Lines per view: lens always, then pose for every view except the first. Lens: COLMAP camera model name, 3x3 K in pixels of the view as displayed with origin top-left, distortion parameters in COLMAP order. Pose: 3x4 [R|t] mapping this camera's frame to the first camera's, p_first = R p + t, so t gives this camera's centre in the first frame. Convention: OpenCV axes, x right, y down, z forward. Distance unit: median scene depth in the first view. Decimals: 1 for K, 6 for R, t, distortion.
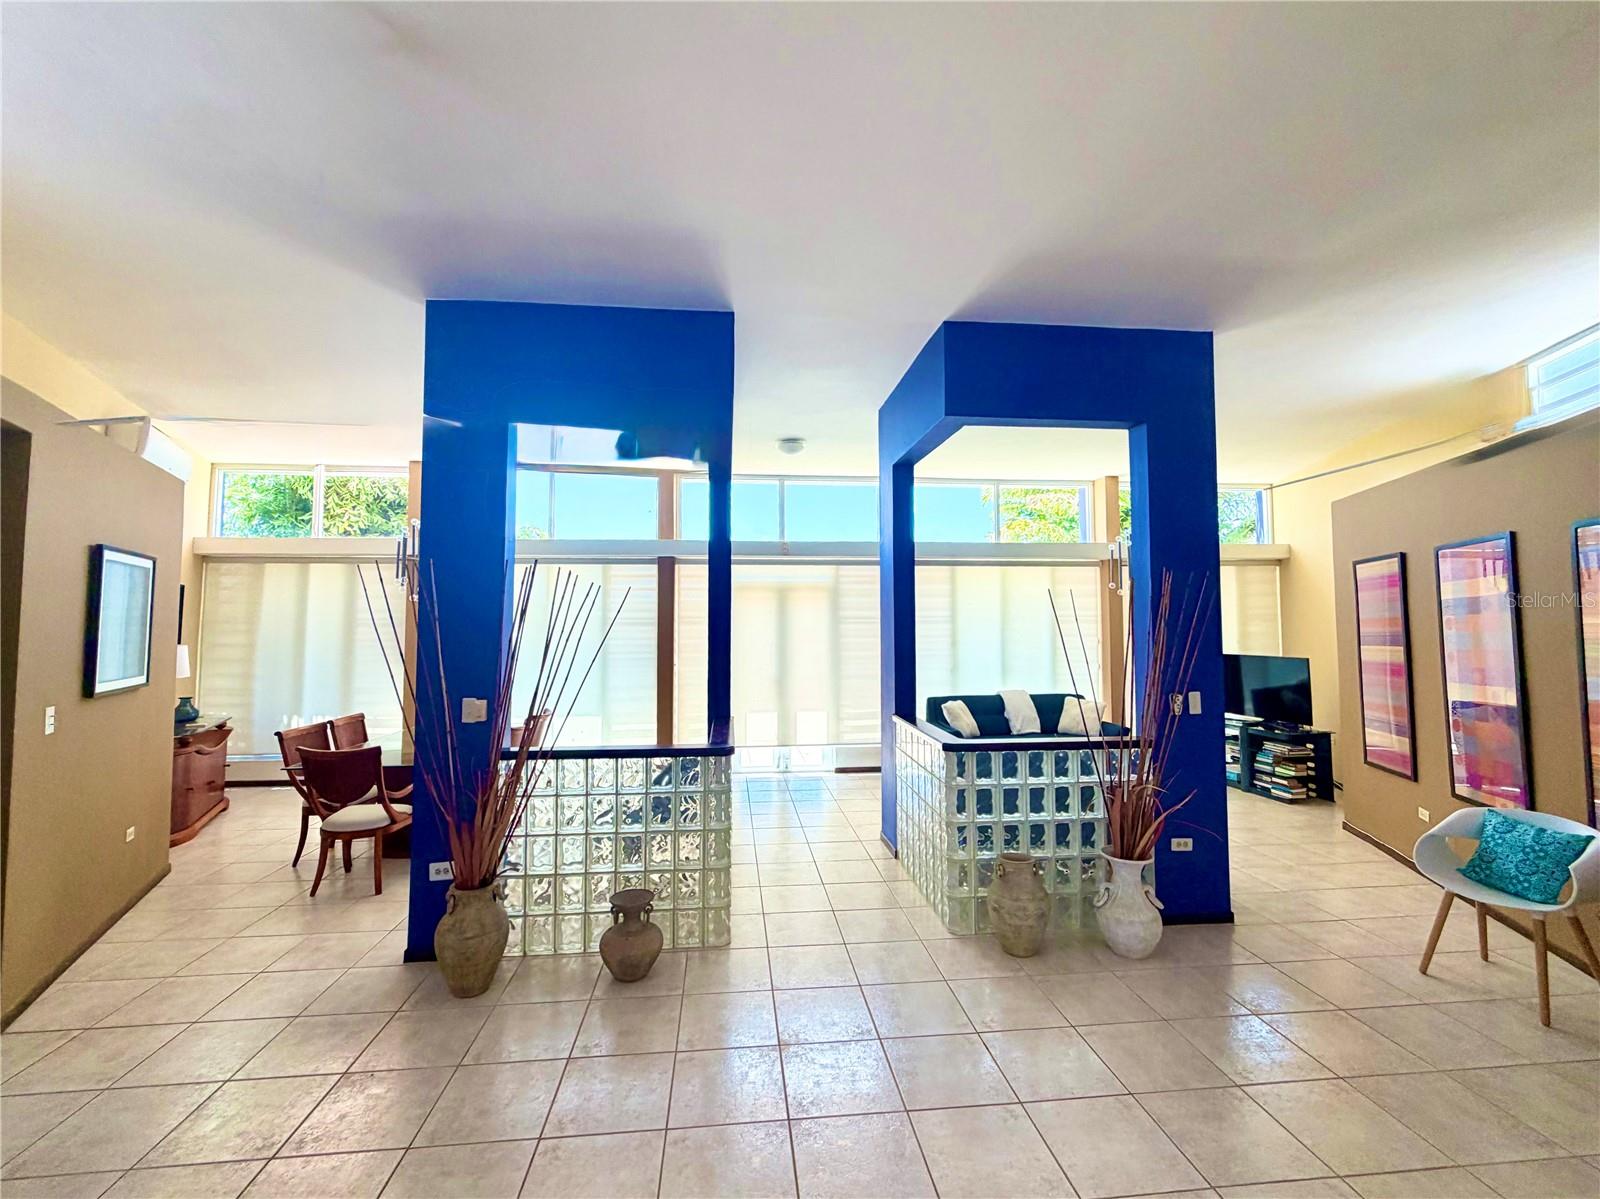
lens RADIAL K [[635.9, 0, 794.9], [0, 635.9, 599.0], [0, 0, 1]] dist [-0.000903, 0.000157]
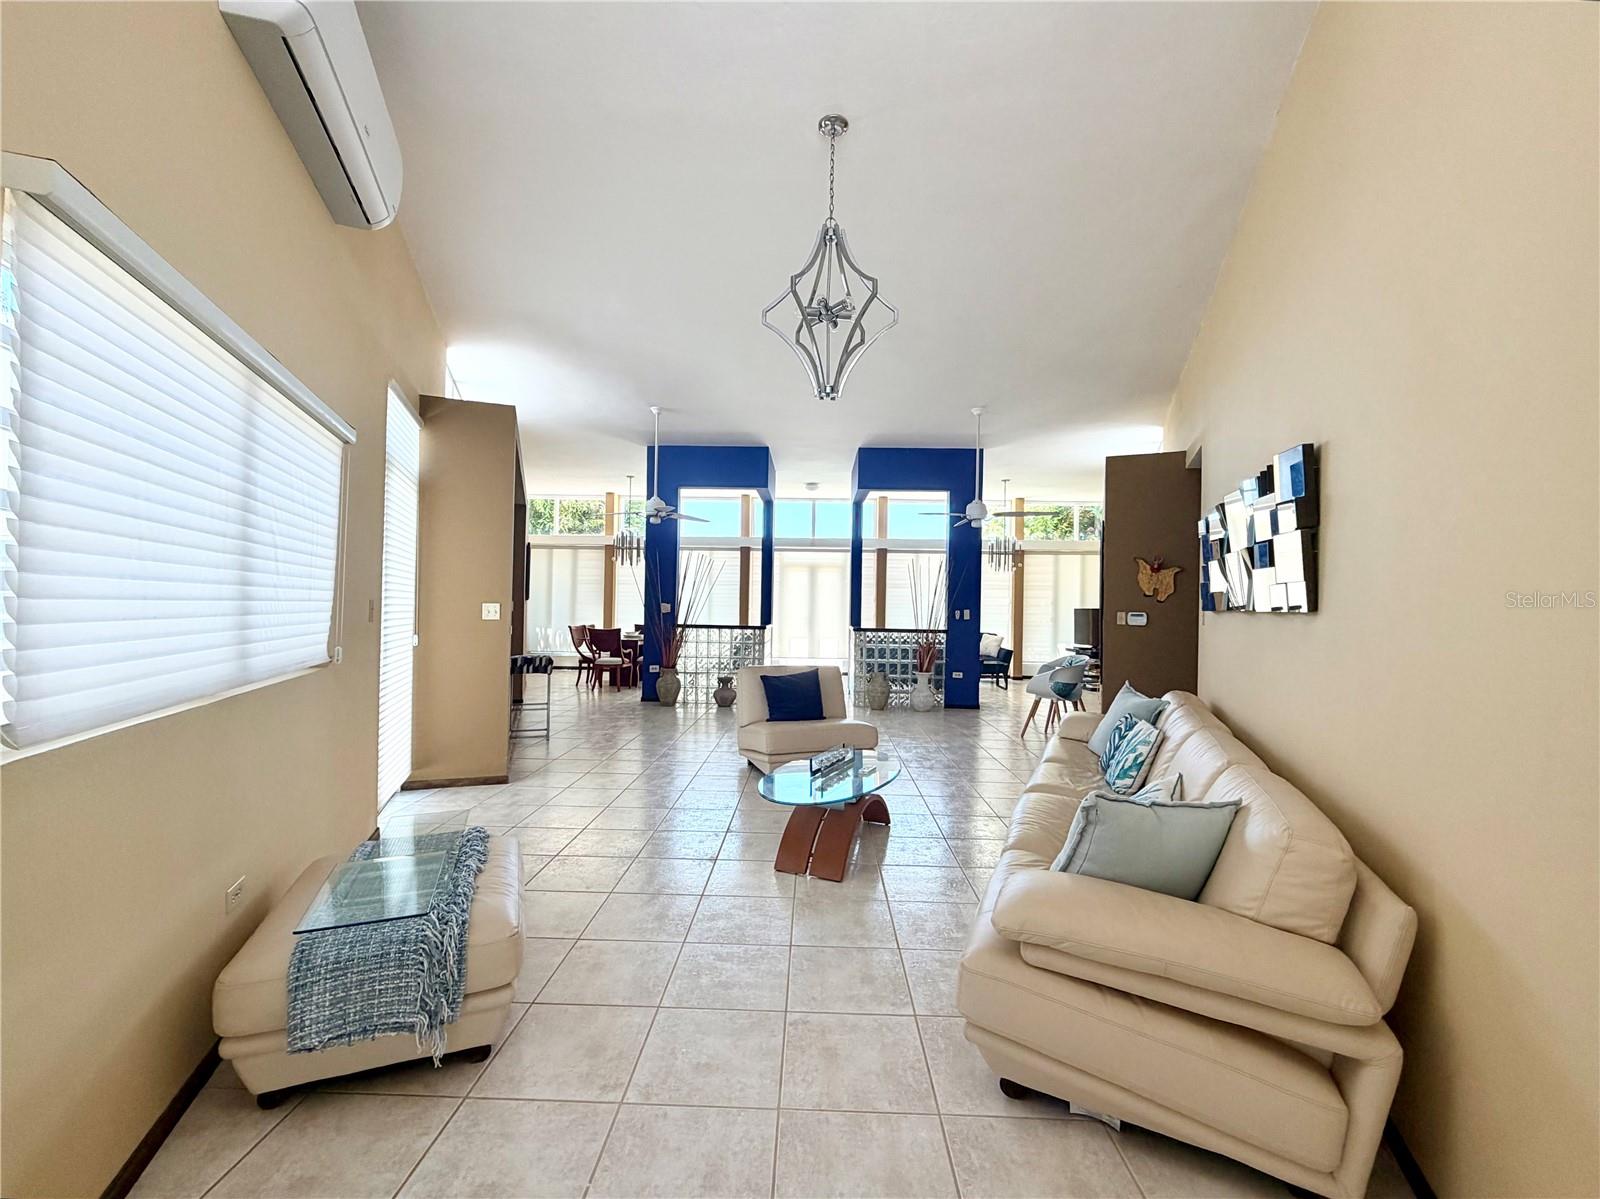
lens RADIAL K [[635.9, 0, 794.9], [0, 635.9, 599.0], [0, 0, 1]] dist [-0.000903, 0.000157]
pose [[0.990618, 0.018186, -0.135448, 0.317689], [-0.015068, 0.999598, 0.024010, 0.061184], [0.135830, -0.021743, 0.990494, -1.301816]]
